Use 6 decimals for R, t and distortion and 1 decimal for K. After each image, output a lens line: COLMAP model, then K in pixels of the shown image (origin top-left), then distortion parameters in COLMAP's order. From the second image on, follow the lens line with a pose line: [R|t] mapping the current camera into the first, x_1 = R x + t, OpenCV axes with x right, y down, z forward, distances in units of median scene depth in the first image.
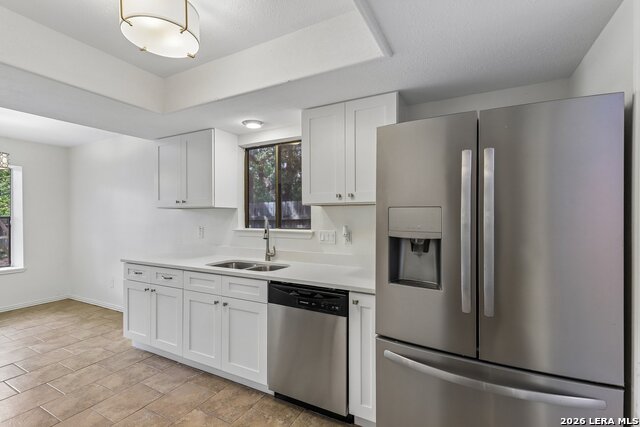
lens RADIAL K [[290.2, 0, 323.8], [0, 290.2, 213.4], [0, 0, 1]] dist [0.015661, -0.002834]
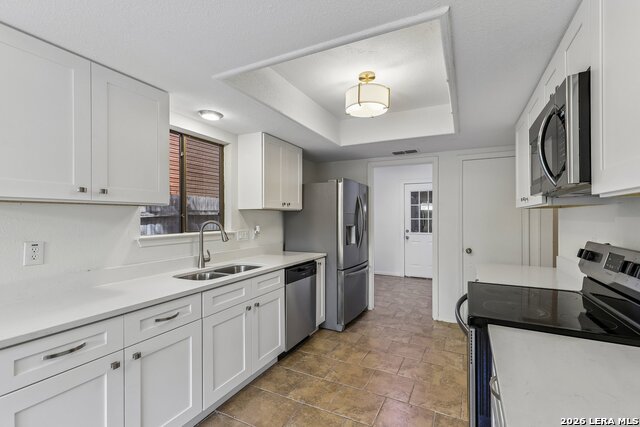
lens RADIAL K [[290.2, 0, 320.9], [0, 290.2, 216.0], [0, 0, 1]] dist [0.015661, -0.002834]
pose [[-0.020276, 0.005767, 0.999778, -1.413017], [-0.002577, 0.999980, -0.005821, 0.010005], [-0.999791, -0.002695, -0.020261, 0.835106]]
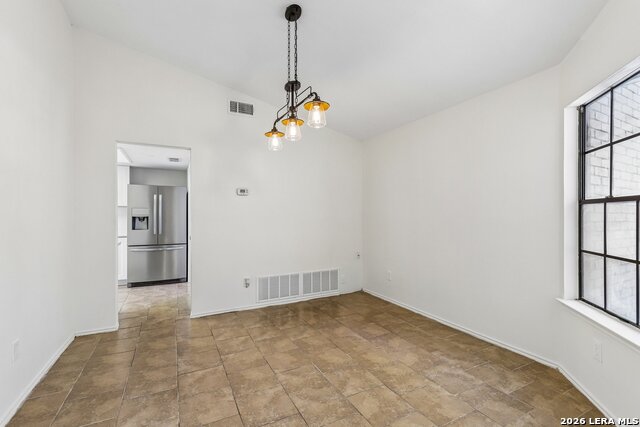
lens RADIAL K [[290.2, 0, 319.6], [0, 290.2, 212.6], [0, 0, 1]] dist [0.015661, -0.002834]
pose [[0.572883, -0.000563, 0.819637, -0.897094], [0.000342, 1.000000, 0.000448, 0.022292], [-0.819637, 0.000023, 0.572883, -1.882507]]
